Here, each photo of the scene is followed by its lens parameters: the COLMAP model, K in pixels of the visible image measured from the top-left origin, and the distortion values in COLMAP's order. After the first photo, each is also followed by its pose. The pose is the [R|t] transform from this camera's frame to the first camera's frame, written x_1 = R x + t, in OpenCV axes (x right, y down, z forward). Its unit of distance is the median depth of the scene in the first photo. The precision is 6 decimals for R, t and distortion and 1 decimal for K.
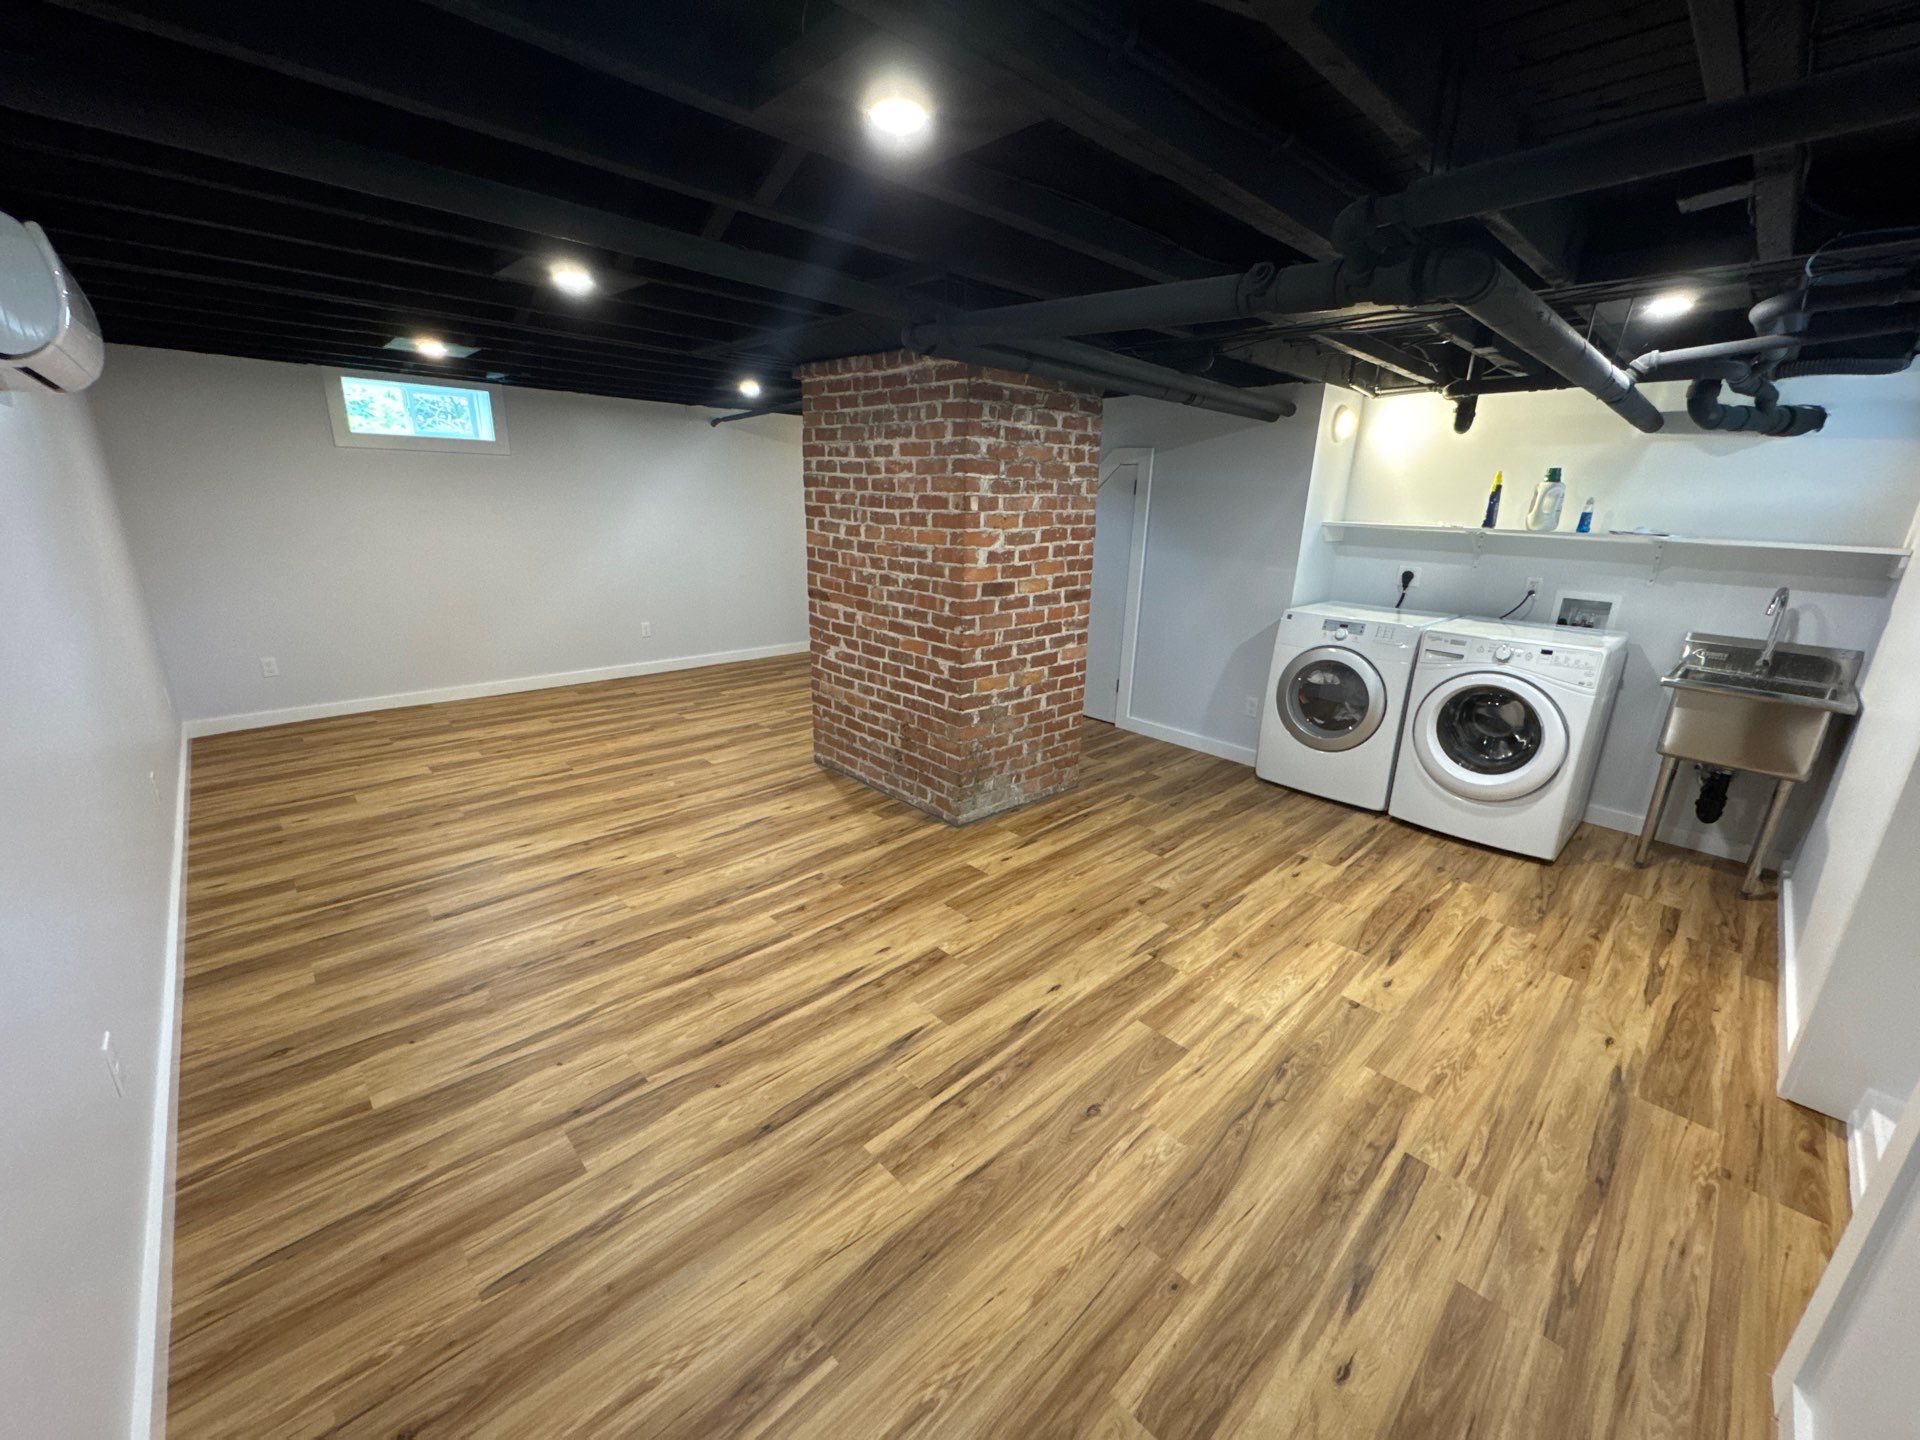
lens RADIAL K [[764.8, 0, 958.5], [0, 764.8, 719.2], [0, 0, 1]] dist [0.001532, -0.001361]
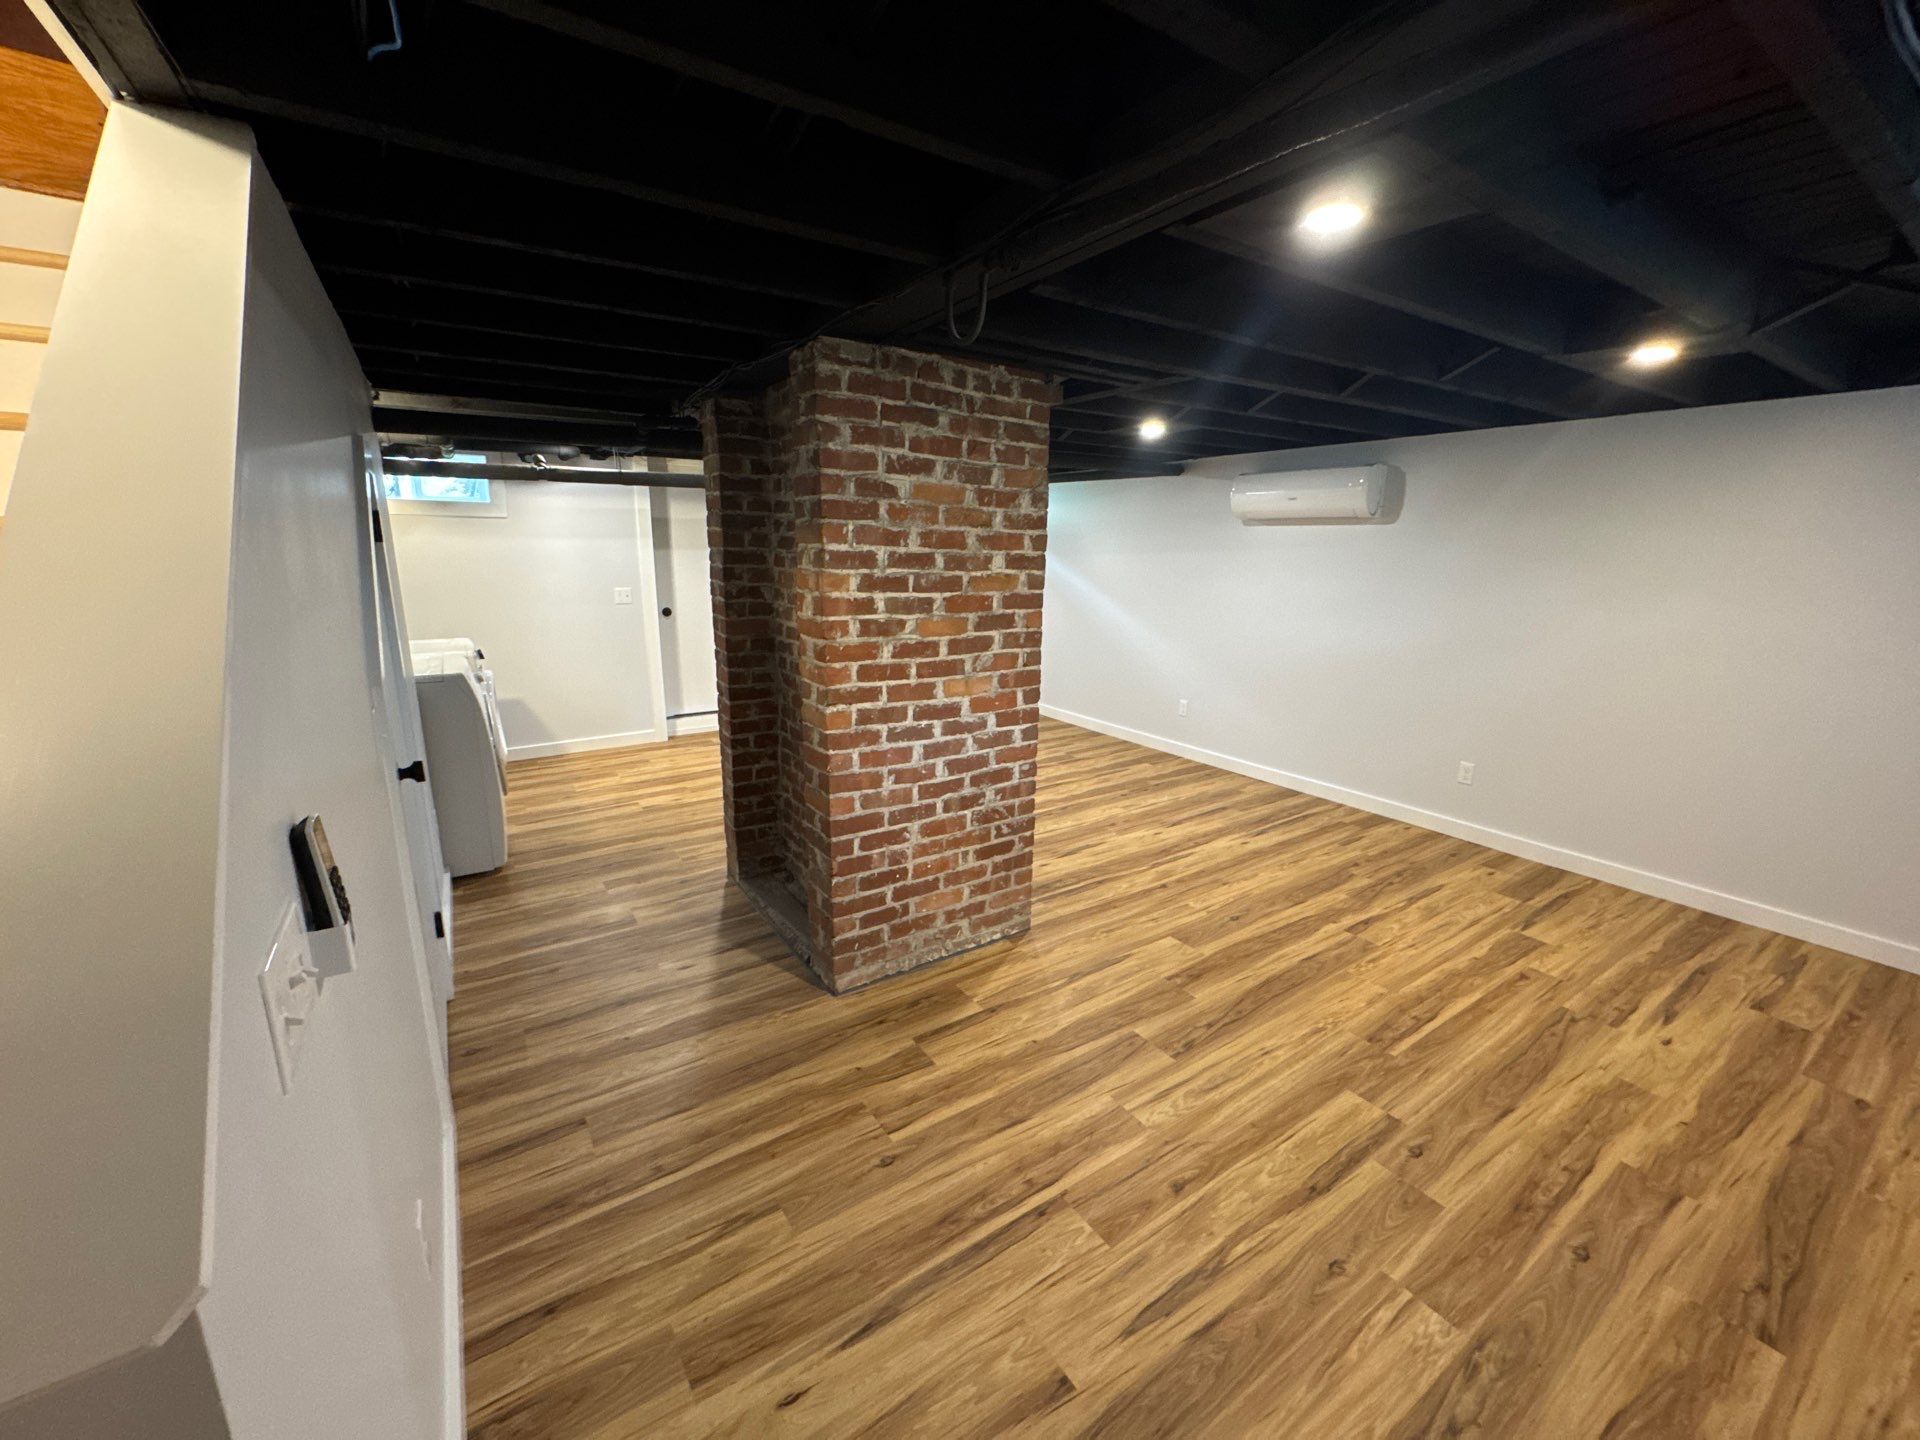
lens RADIAL K [[765.0, 0, 957.6], [0, 765.0, 720.5], [0, 0, 1]] dist [-0.002938, 0.000150]
pose [[-0.984230, -0.073906, 0.160716, -0.283772], [0.015646, 0.868609, 0.495250, -0.595561], [-0.176201, 0.489955, -0.853755, 1.946348]]
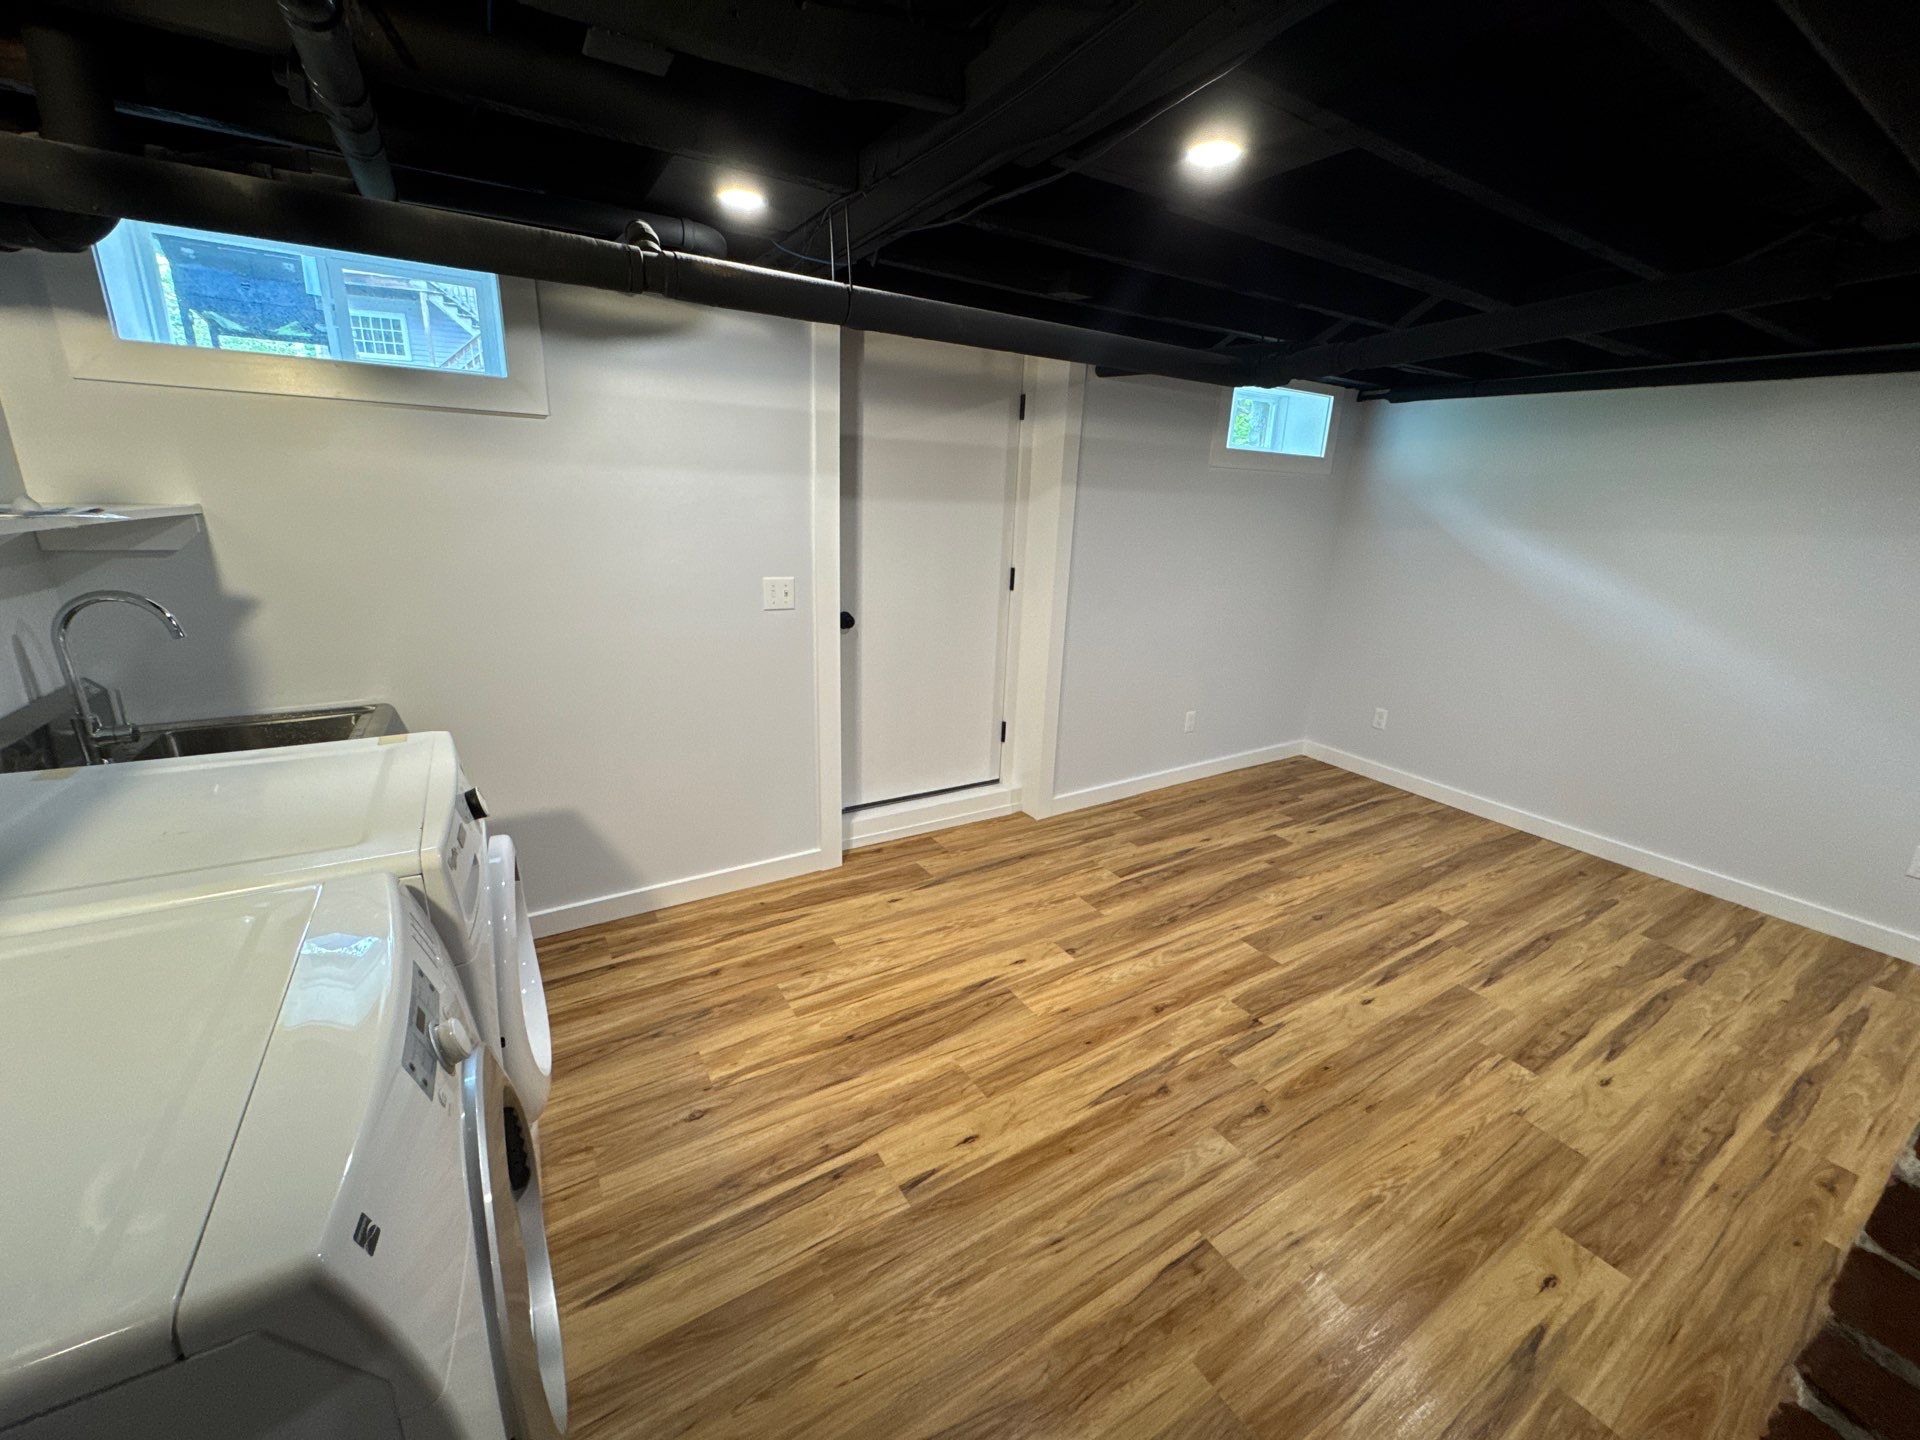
lens RADIAL K [[765.0, 0, 961.0], [0, 765.0, 722.4], [0, 0, 1]] dist [-0.002938, 0.000150]
pose [[-0.976854, -0.118252, 0.178251, 0.360111], [-0.002176, 0.838756, 0.544503, -0.349580], [-0.213898, 0.531512, -0.819599, 1.230450]]
